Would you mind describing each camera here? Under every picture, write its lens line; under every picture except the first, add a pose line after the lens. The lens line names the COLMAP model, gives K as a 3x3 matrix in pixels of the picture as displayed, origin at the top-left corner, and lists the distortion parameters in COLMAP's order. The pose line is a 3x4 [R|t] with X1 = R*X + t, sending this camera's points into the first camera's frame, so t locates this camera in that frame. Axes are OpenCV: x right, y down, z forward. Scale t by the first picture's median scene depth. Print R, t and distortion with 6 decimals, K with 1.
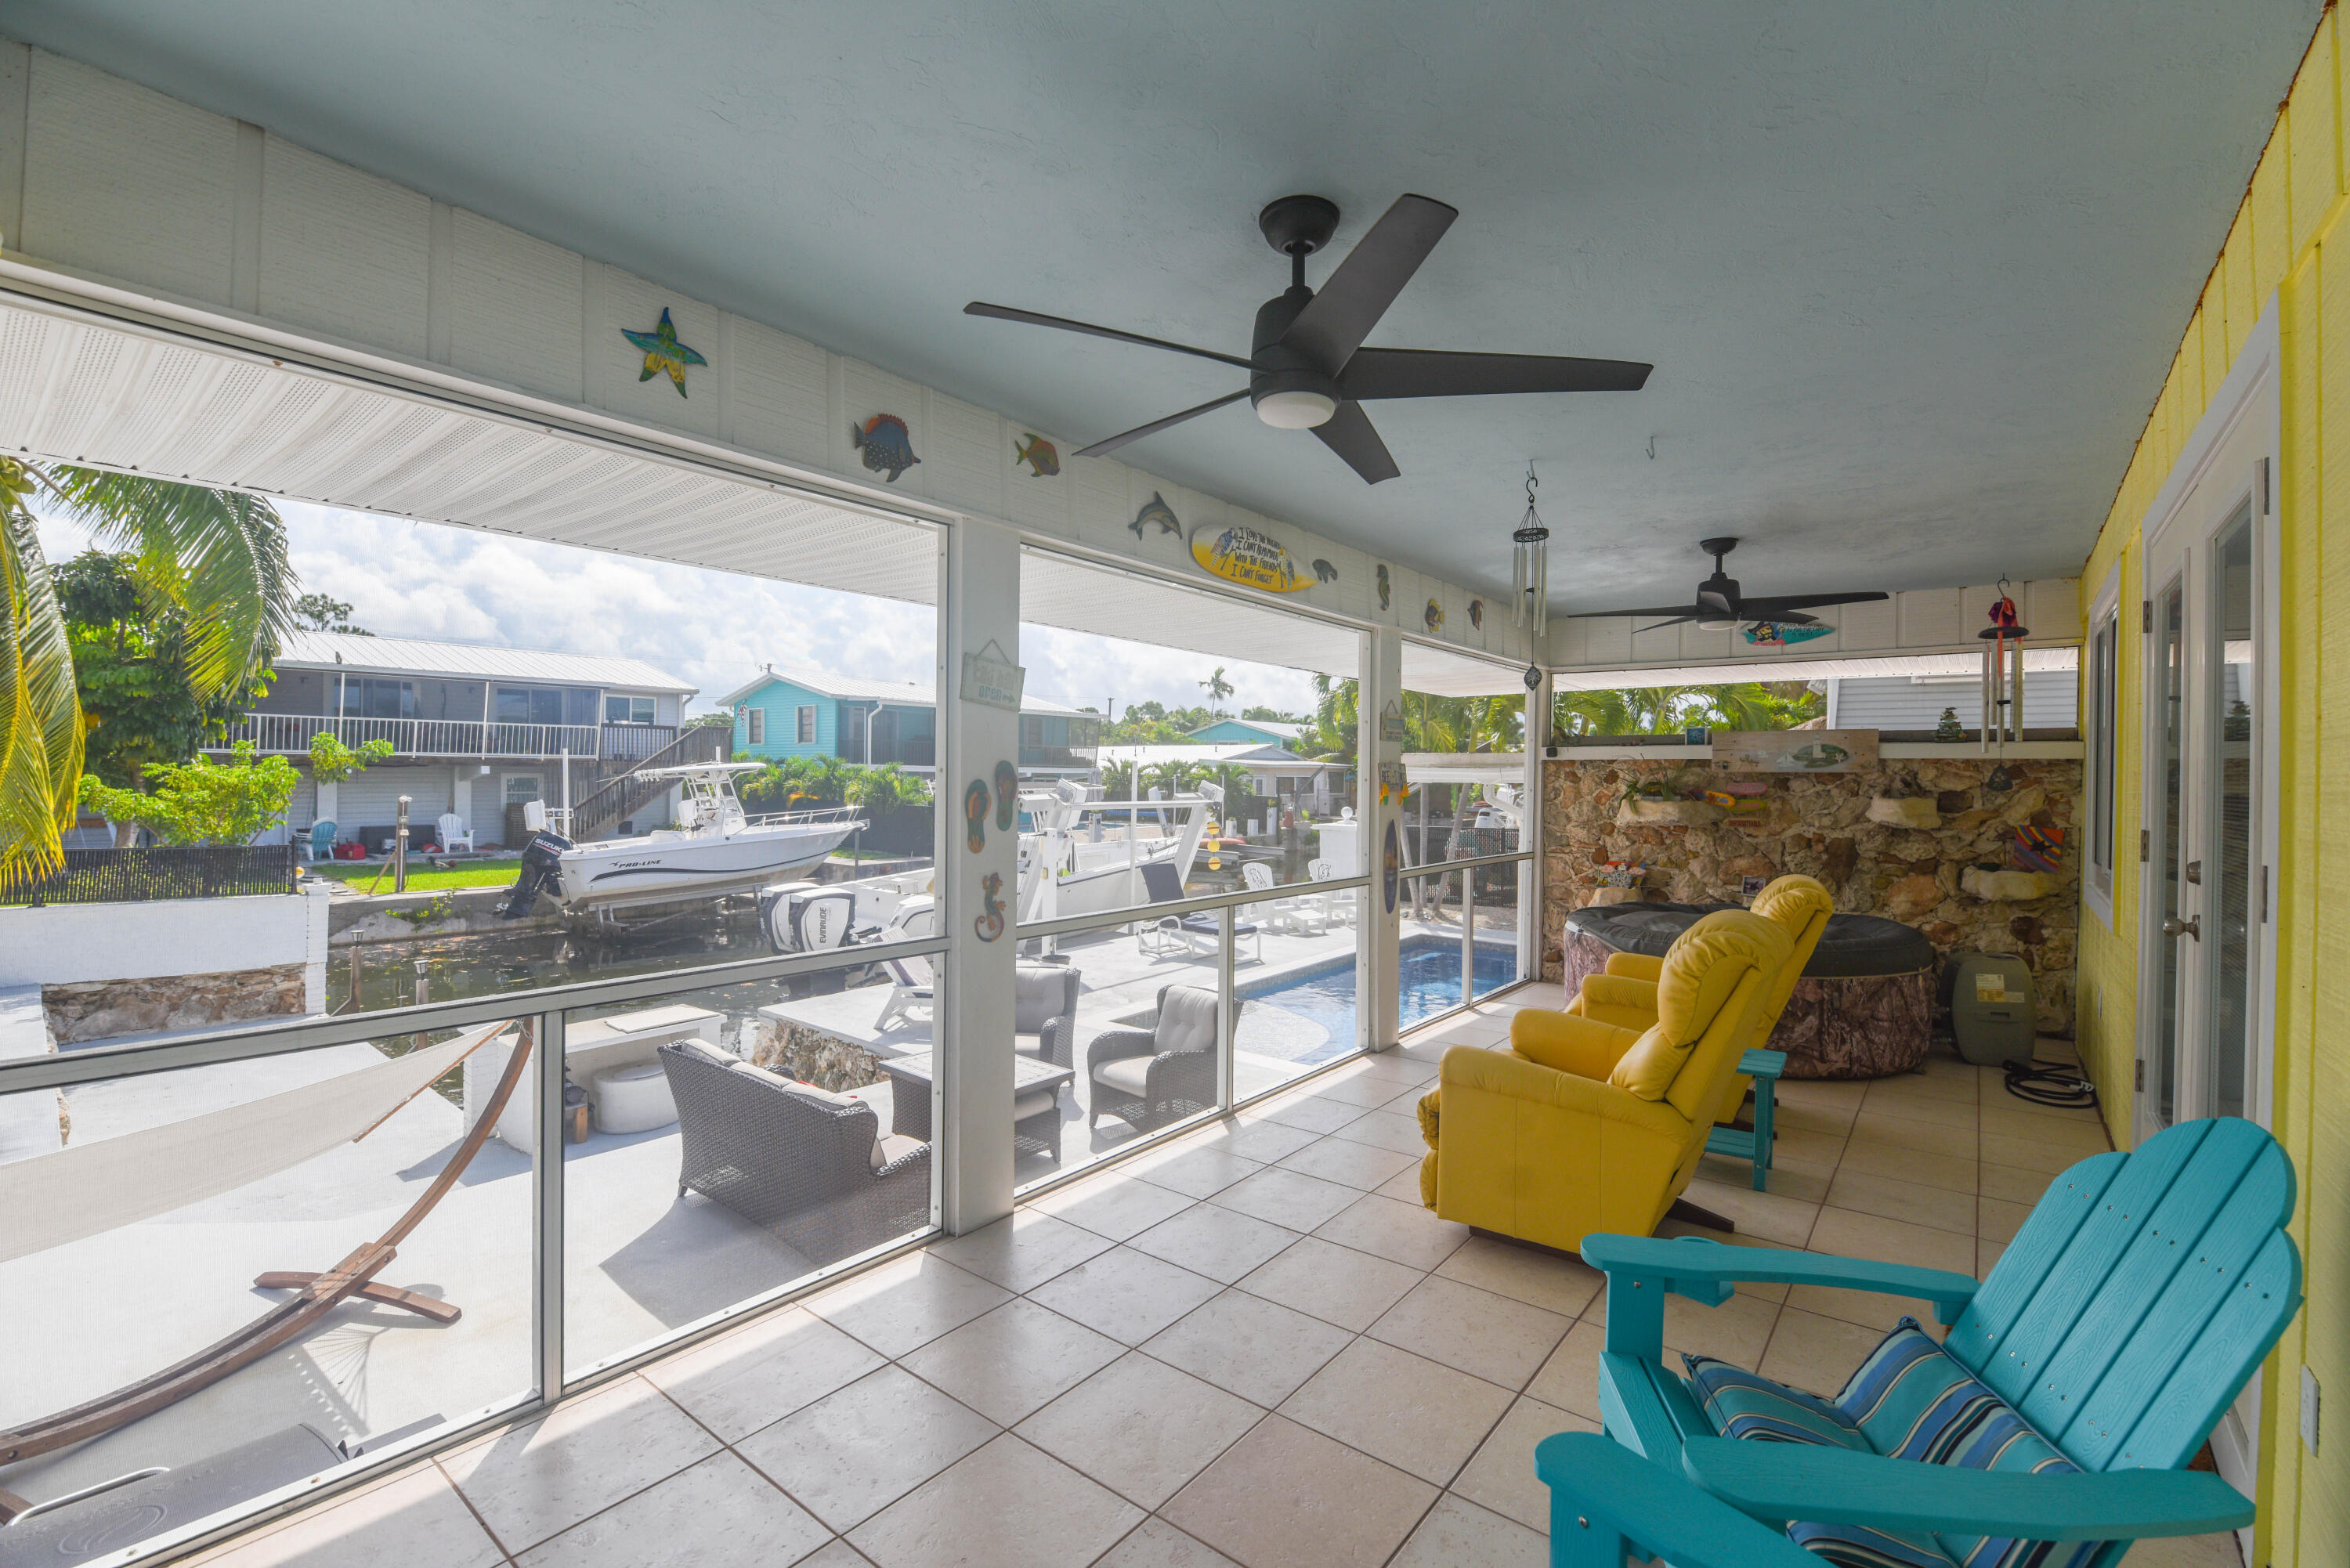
lens RADIAL K [[1025.0, 0, 1155.8], [0, 1025.0, 772.2], [0, 0, 1]] dist [-0.014876, -0.002463]
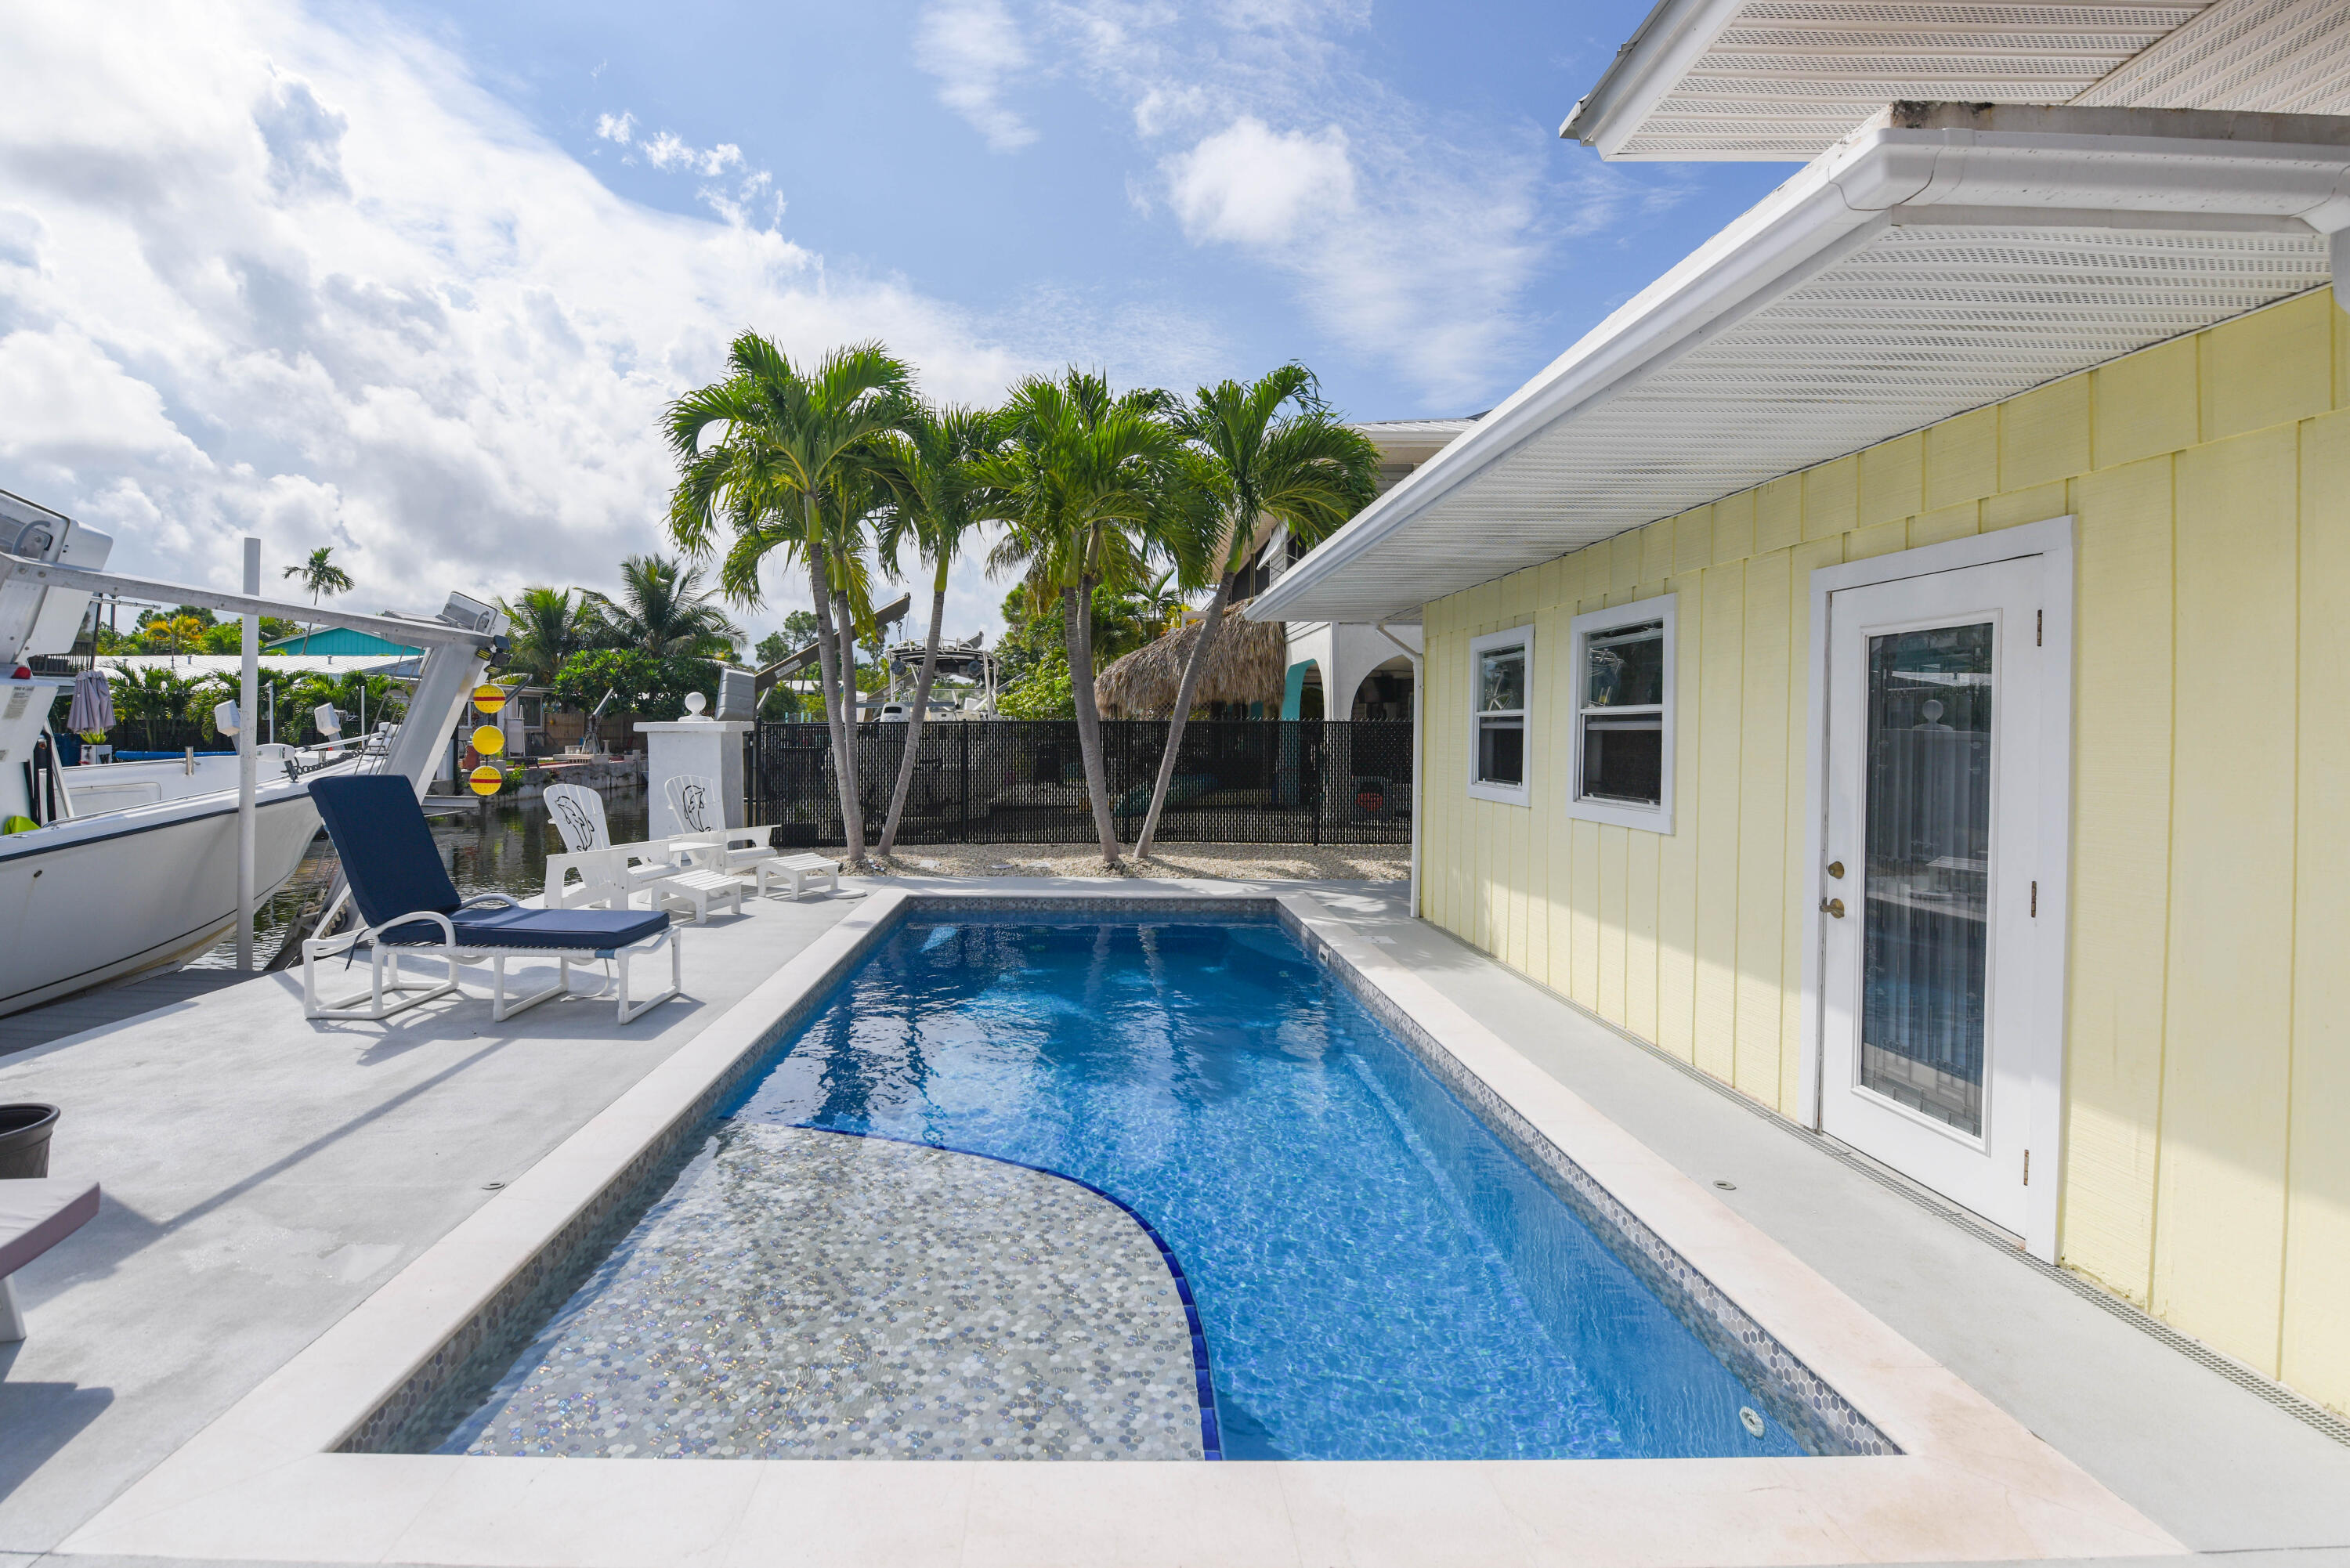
lens RADIAL K [[1060.6, 0, 1054.2], [0, 1060.6, 733.0], [0, 0, 1]] dist [-0.012562, -0.000942]
pose [[0.768862, -0.002672, 0.639409, -0.033838], [0.002799, 0.999996, 0.000813, 0.051231], [-0.639409, 0.001164, 0.768866, 0.375311]]
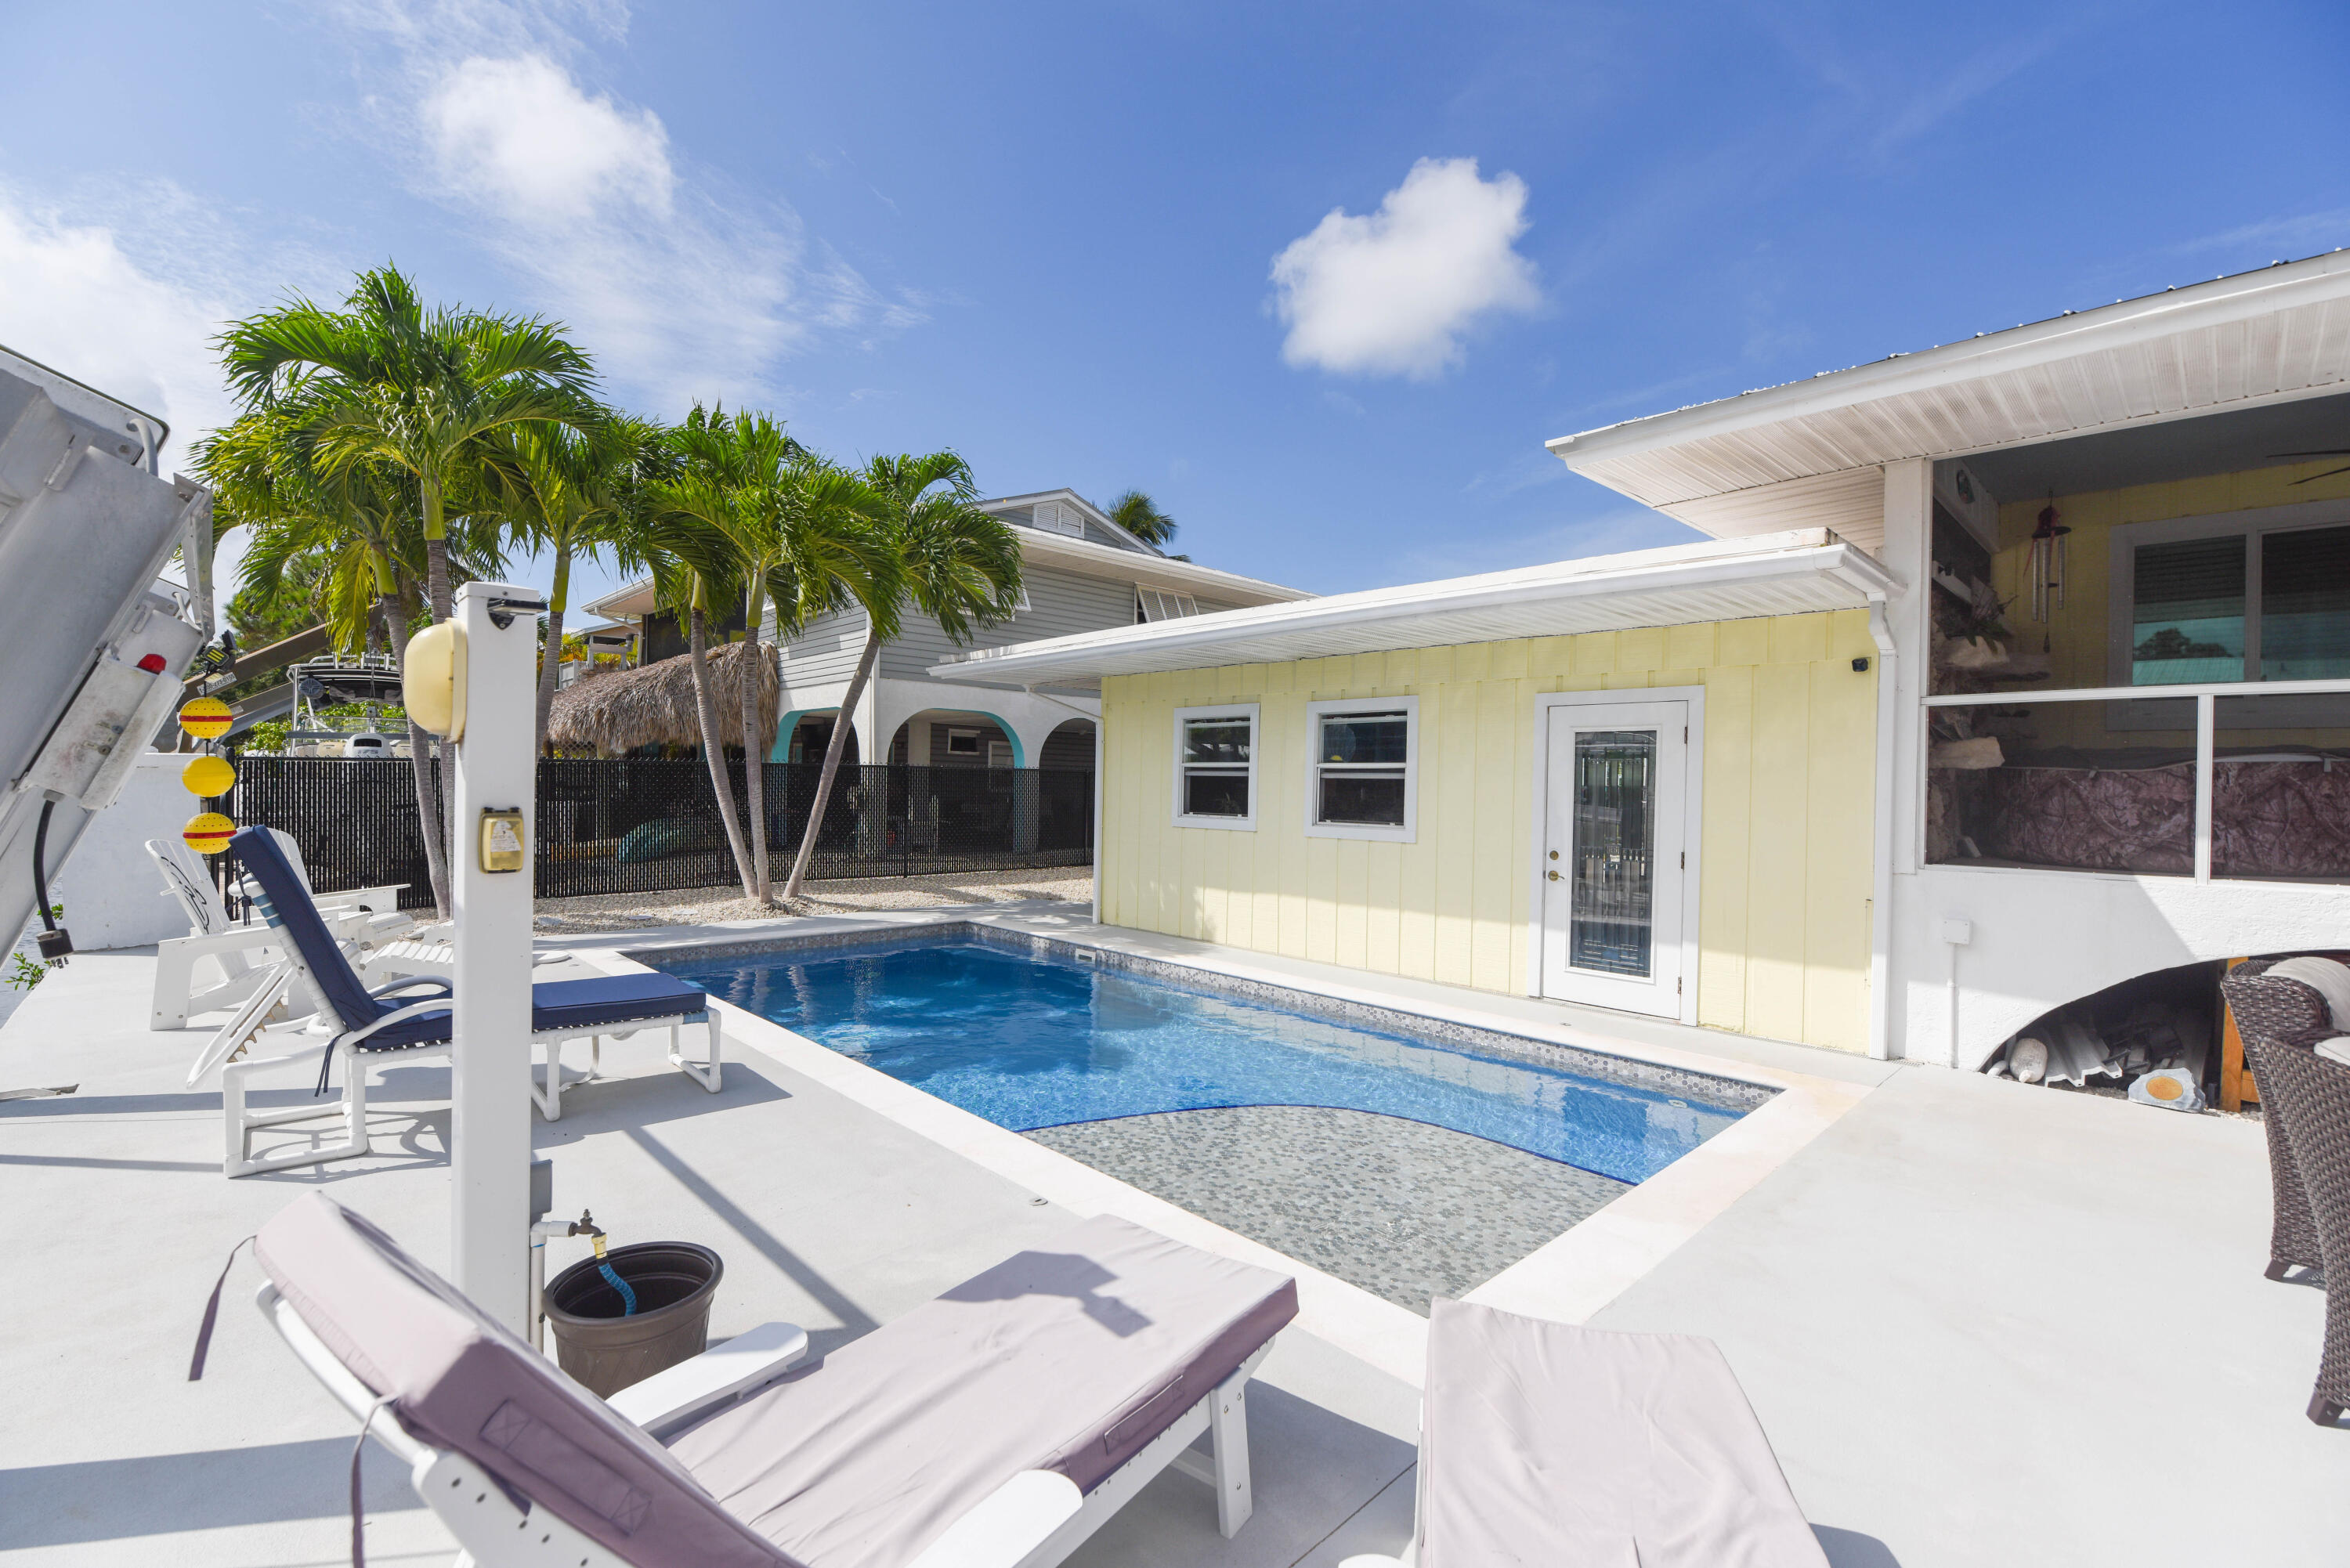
lens RADIAL K [[1025.0, 0, 1127.0], [0, 1025.0, 789.8], [0, 0, 1]] dist [-0.014876, -0.002463]
pose [[0.136677, -0.008847, 0.990576, -0.149474], [-0.009932, 0.999898, 0.010301, 0.052092], [-0.990566, -0.011247, 0.136575, 0.507873]]
